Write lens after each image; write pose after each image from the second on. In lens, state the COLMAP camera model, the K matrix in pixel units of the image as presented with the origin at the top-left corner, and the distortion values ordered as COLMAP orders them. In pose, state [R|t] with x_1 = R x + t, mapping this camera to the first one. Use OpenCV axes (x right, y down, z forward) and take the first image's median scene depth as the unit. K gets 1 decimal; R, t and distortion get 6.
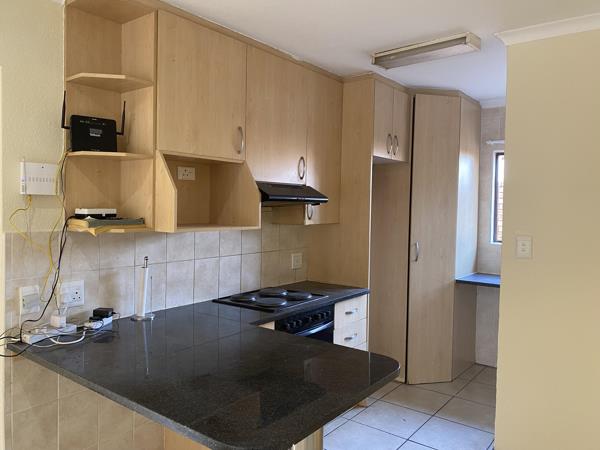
lens RADIAL K [[460.6, 0, 300.0], [0, 460.6, 225.0], [0, 0, 1]] dist [0.049333, -0.068651]
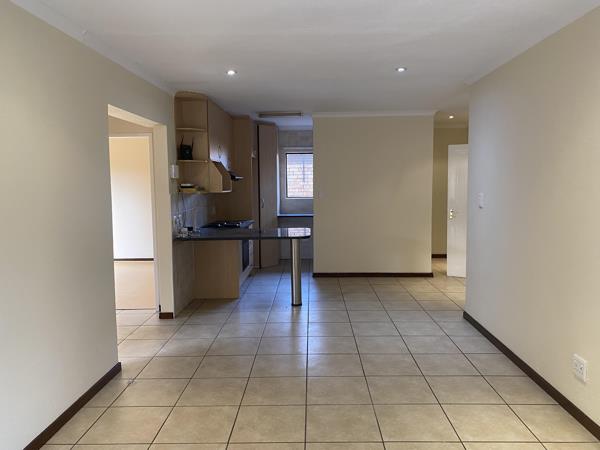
lens RADIAL K [[460.6, 0, 300.0], [0, 460.6, 225.0], [0, 0, 1]] dist [0.049333, -0.068651]
pose [[0.803695, -0.082884, 0.589241, -1.139462], [0.052473, 0.996266, 0.068566, 0.035292], [-0.592724, -0.024187, 0.805042, -1.018322]]
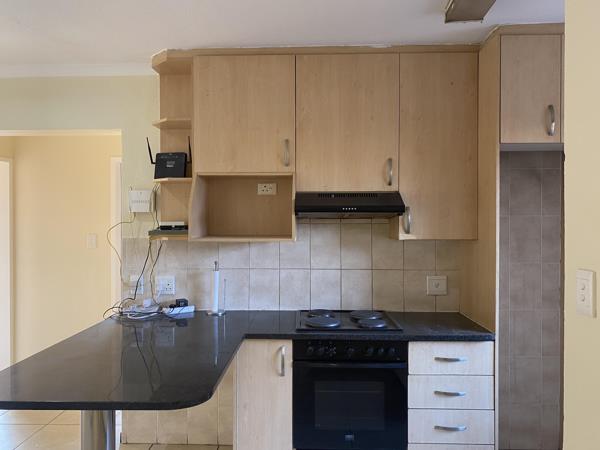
lens RADIAL K [[455.7, 0, 300.0], [0, 455.7, 225.0], [0, 0, 1]] dist [0.123150, -0.247237]
pose [[0.579136, -0.006229, -0.815207, 0.686824], [-0.025486, 0.999344, -0.025742, -0.000863], [0.814833, 0.035684, 0.578597, 0.444664]]
